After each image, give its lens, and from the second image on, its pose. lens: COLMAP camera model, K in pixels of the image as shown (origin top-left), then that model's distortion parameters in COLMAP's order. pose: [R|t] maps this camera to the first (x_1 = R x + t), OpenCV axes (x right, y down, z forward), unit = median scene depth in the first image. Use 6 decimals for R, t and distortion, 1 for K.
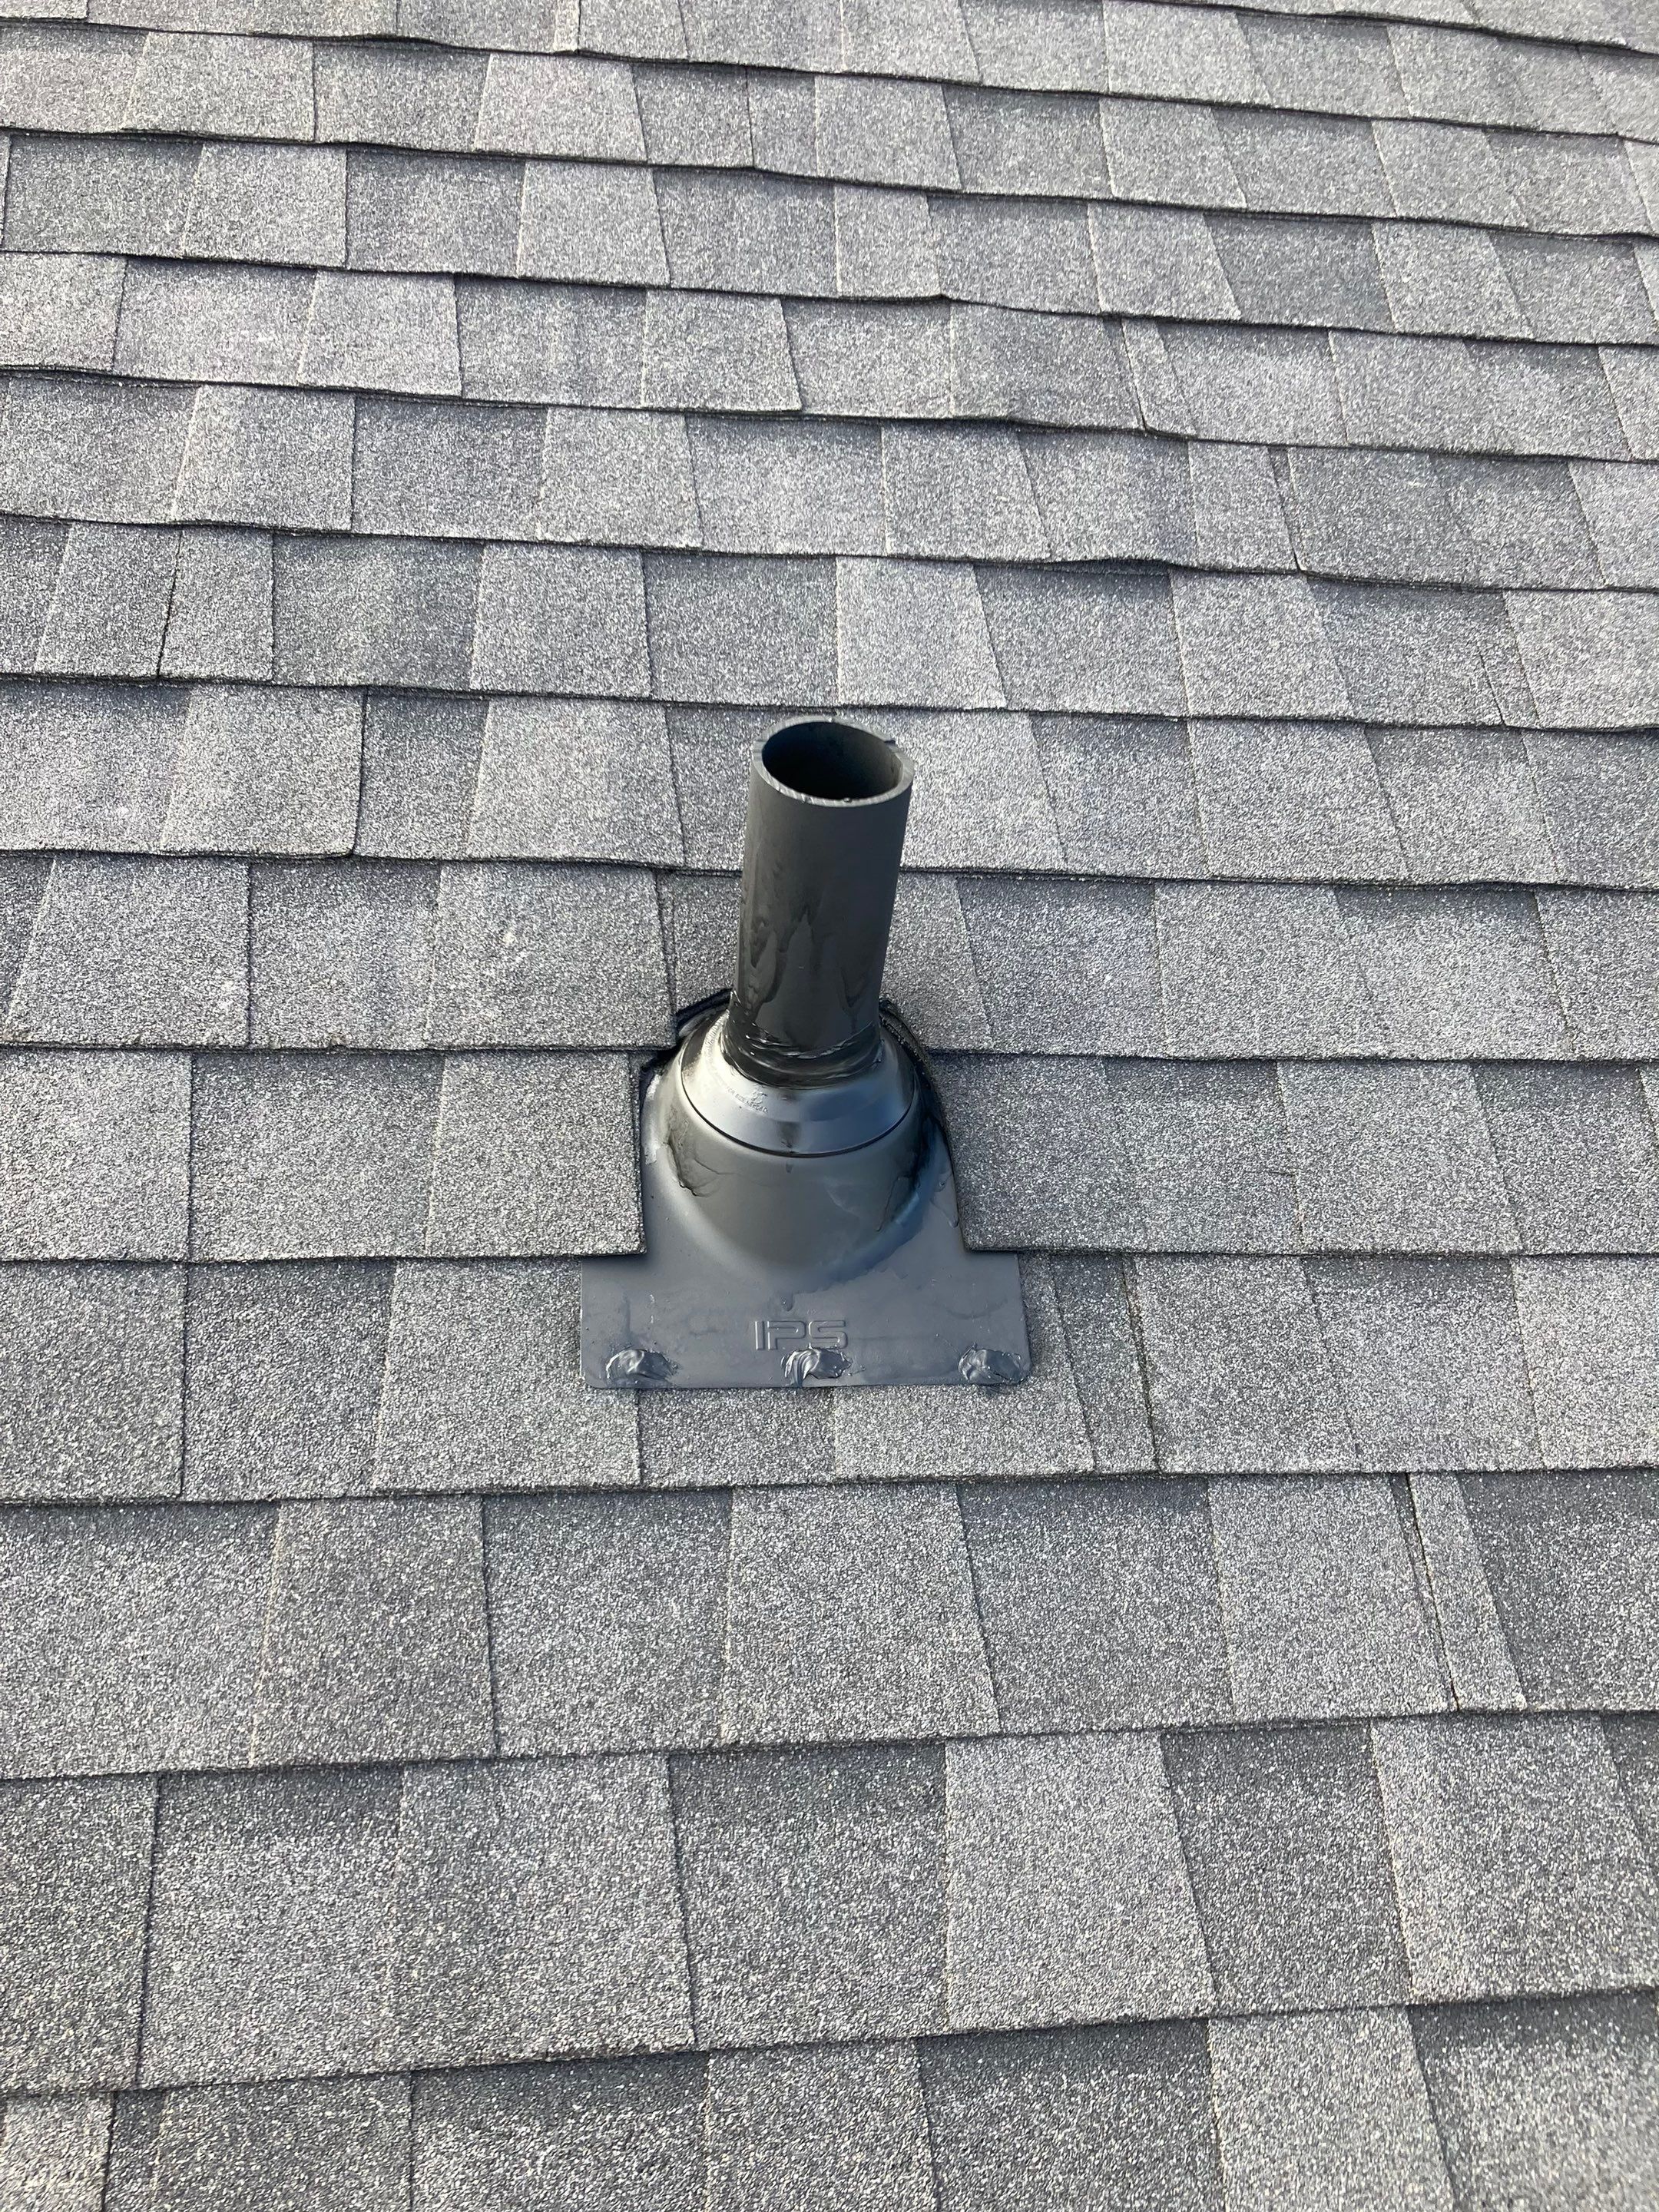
lens RADIAL K [[1626.9, 0, 829.2], [0, 1626.9, 1109.4], [0, 0, 1]] dist [-0.009878, 0.006352]
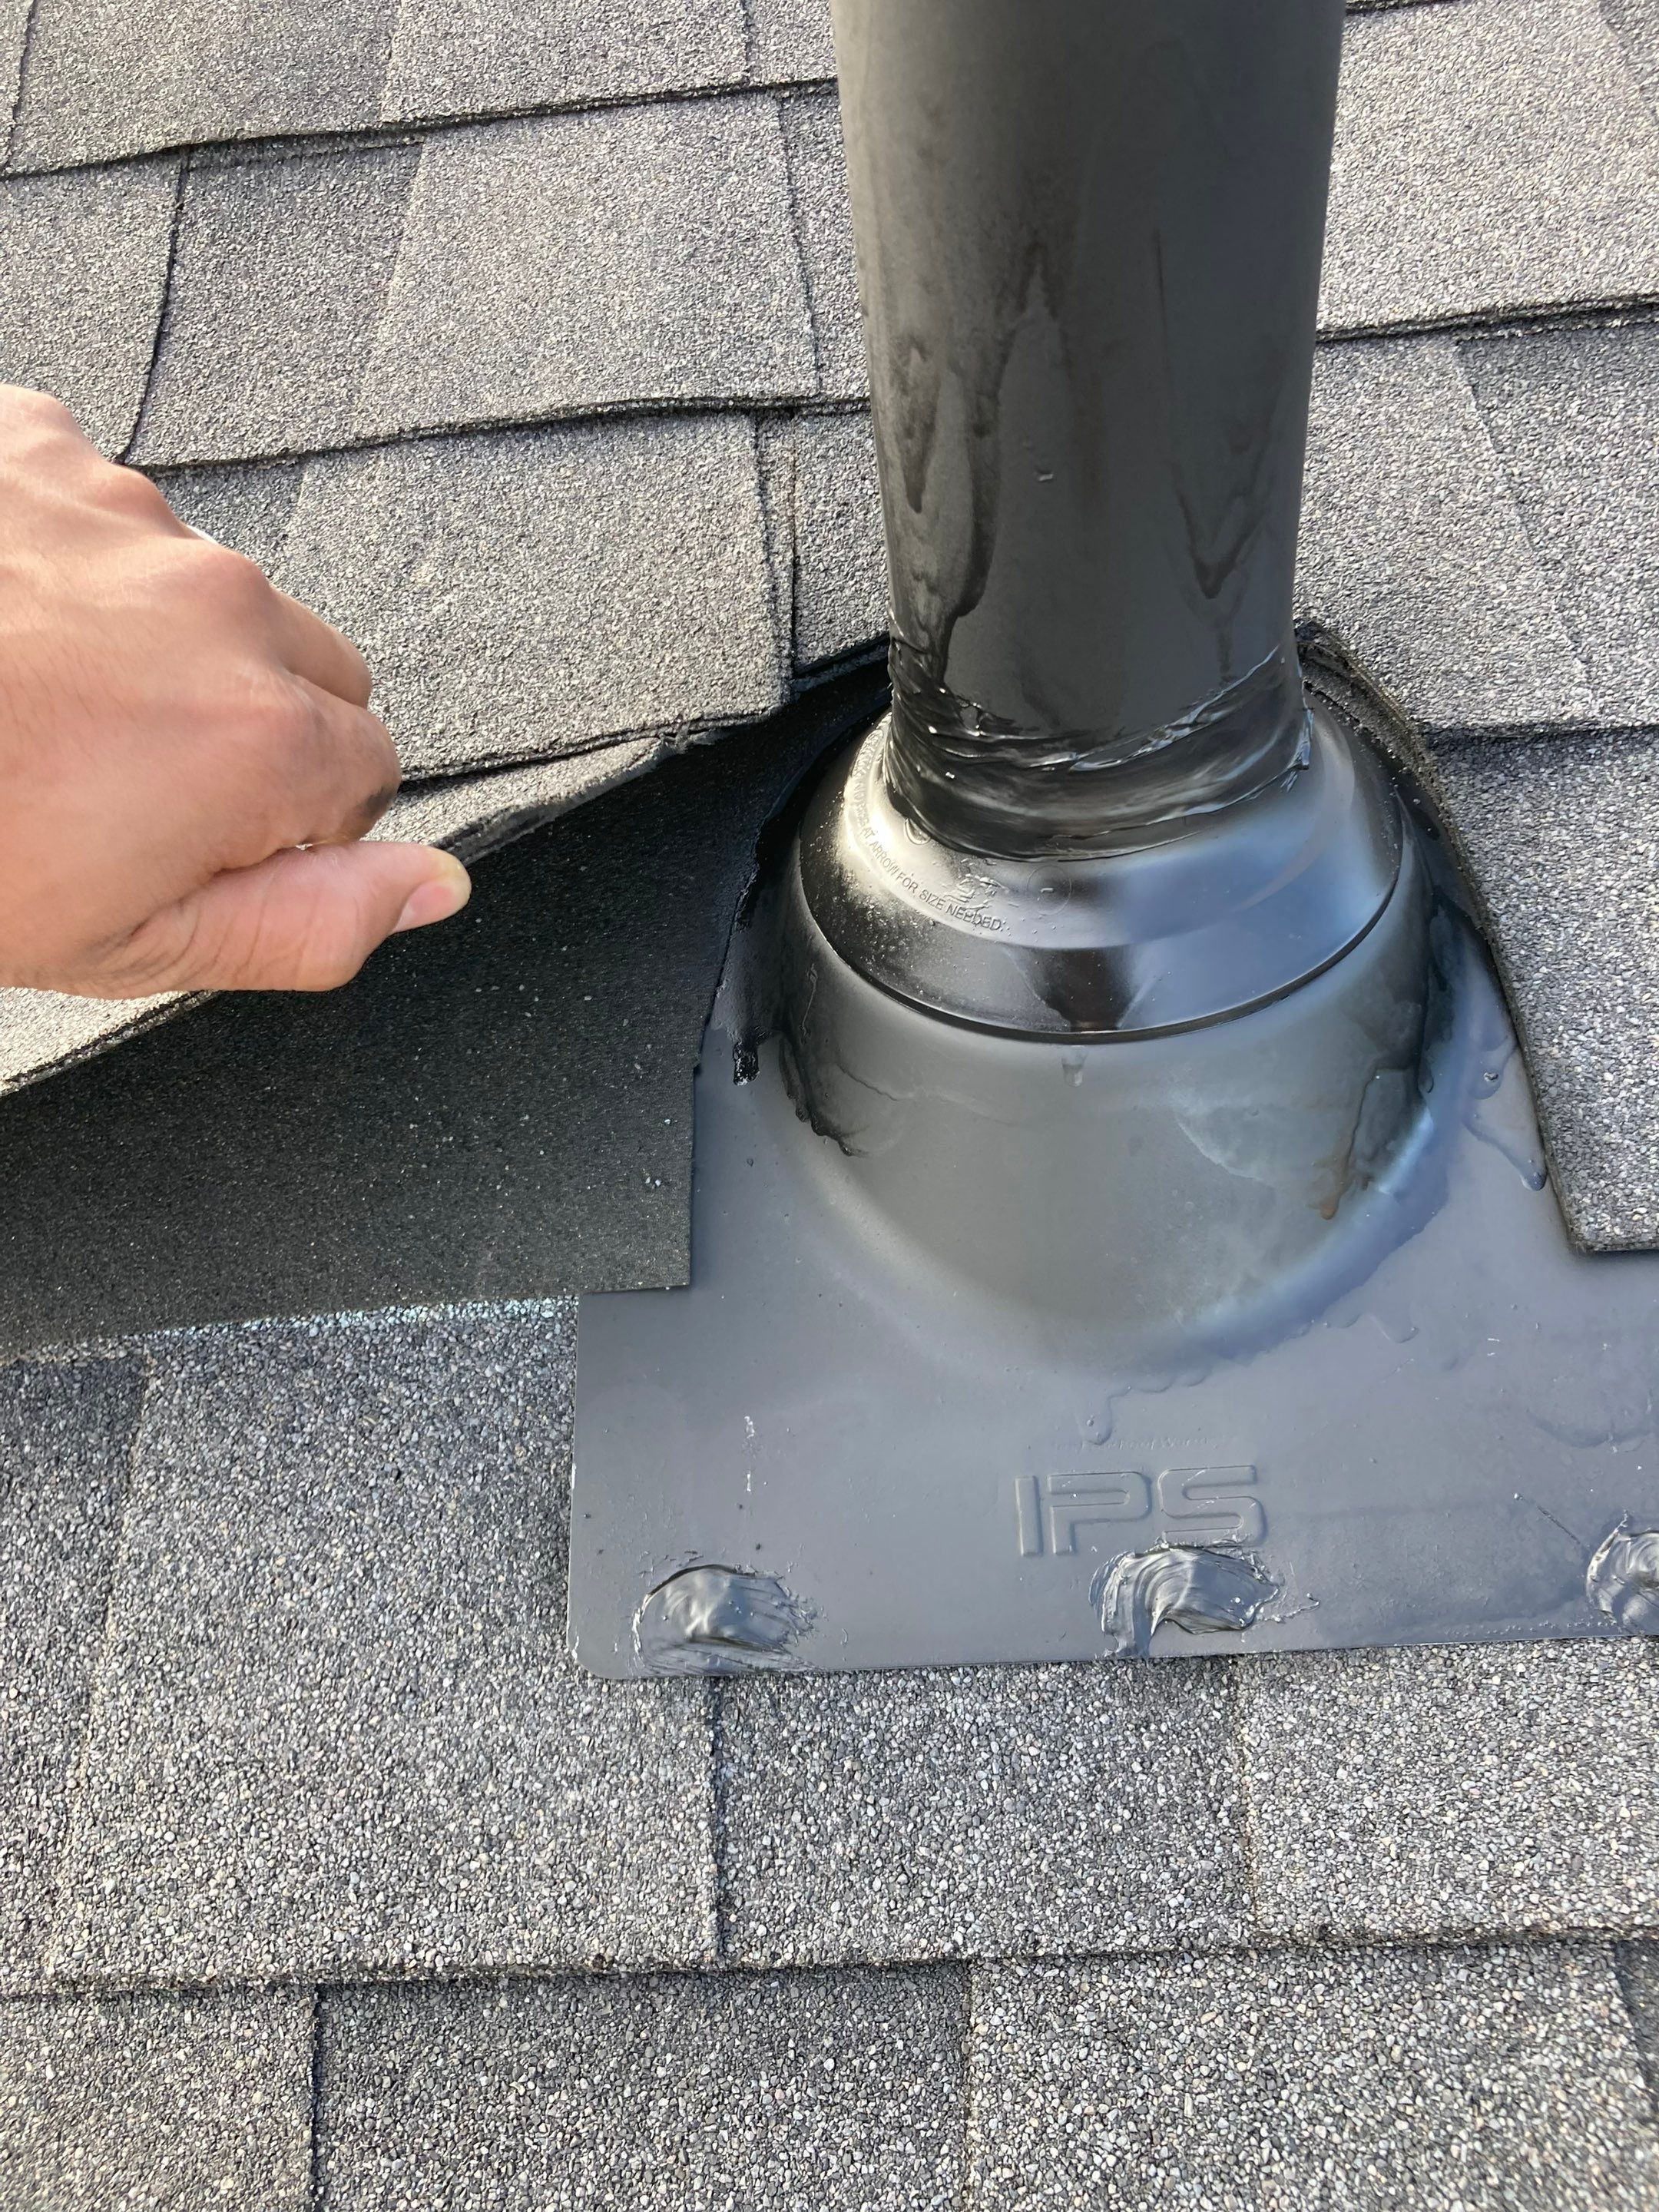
lens RADIAL K [[1626.9, 0, 848.0], [0, 1626.9, 1082.1], [0, 0, 1]] dist [-0.009878, 0.006352]
pose [[0.970081, -0.066508, -0.233492, 0.011816], [0.085302, 0.993799, 0.071327, 0.006789], [0.227300, -0.089110, 0.969739, 0.622217]]
